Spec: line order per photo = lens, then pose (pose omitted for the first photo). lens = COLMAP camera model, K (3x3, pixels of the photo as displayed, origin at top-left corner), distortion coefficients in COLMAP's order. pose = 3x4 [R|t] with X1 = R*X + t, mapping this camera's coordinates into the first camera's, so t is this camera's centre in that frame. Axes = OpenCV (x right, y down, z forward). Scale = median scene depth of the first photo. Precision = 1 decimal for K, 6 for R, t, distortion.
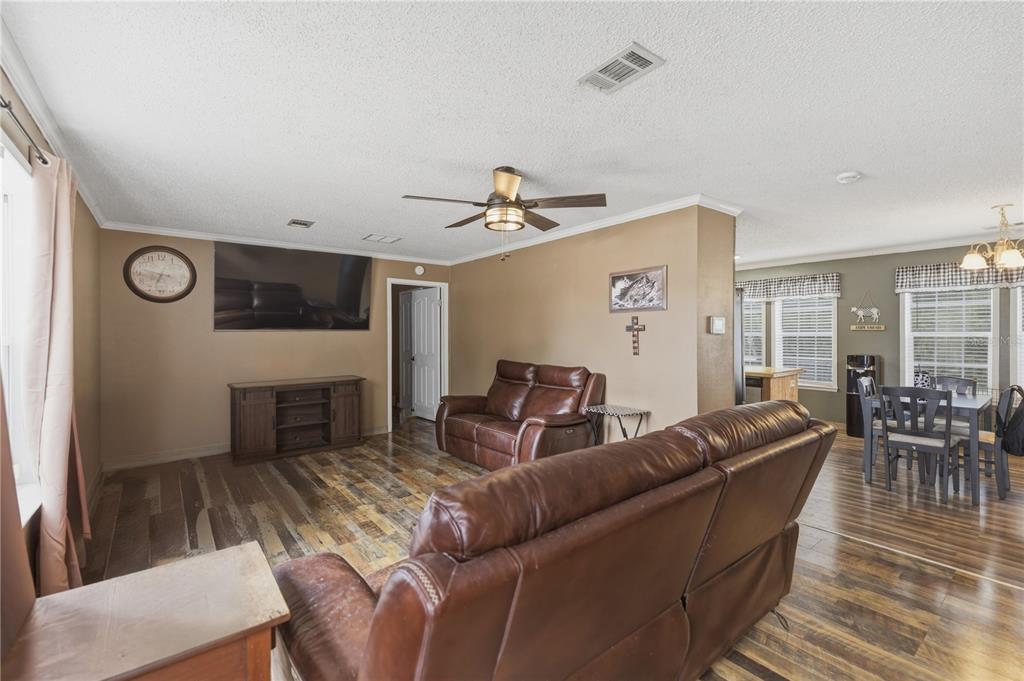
lens RADIAL K [[439.7, 0, 514.6], [0, 439.7, 340.5], [0, 0, 1]] dist [-0.002193, 0.000313]
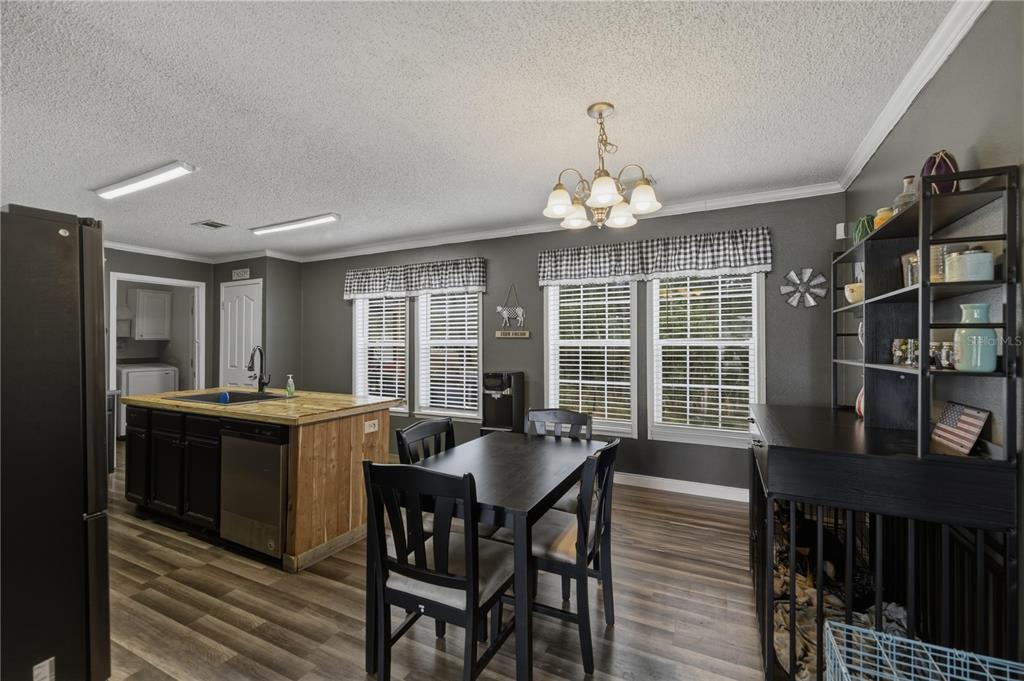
lens RADIAL K [[439.7, 0, 510.1], [0, 439.7, 339.1], [0, 0, 1]] dist [-0.002193, 0.000313]
pose [[0.907375, 0.000611, 0.420322, 0.030168], [0.009798, 0.999696, -0.022605, -0.000252], [-0.420208, 0.024629, 0.907093, 0.020888]]
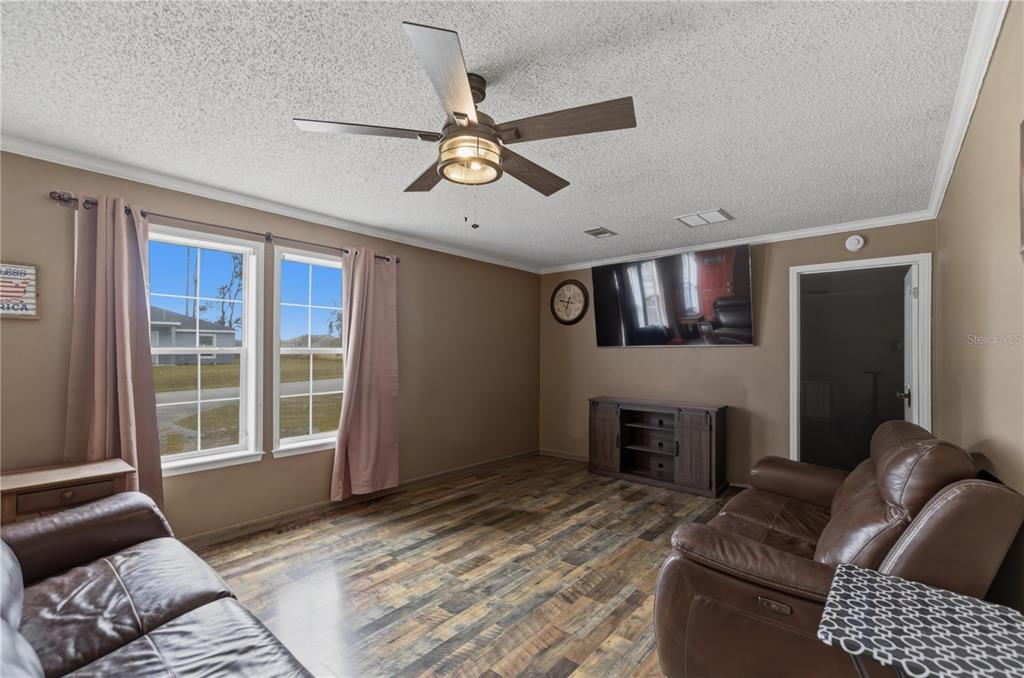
lens RADIAL K [[440.2, 0, 518.6], [0, 440.2, 352.9], [0, 0, 1]] dist [0.001901, 0.000086]
pose [[0.192643, 0.001817, -0.981267, 0.503222], [-0.019968, 0.999798, -0.002069, -0.003143], [0.981066, 0.019992, 0.192640, 0.800645]]
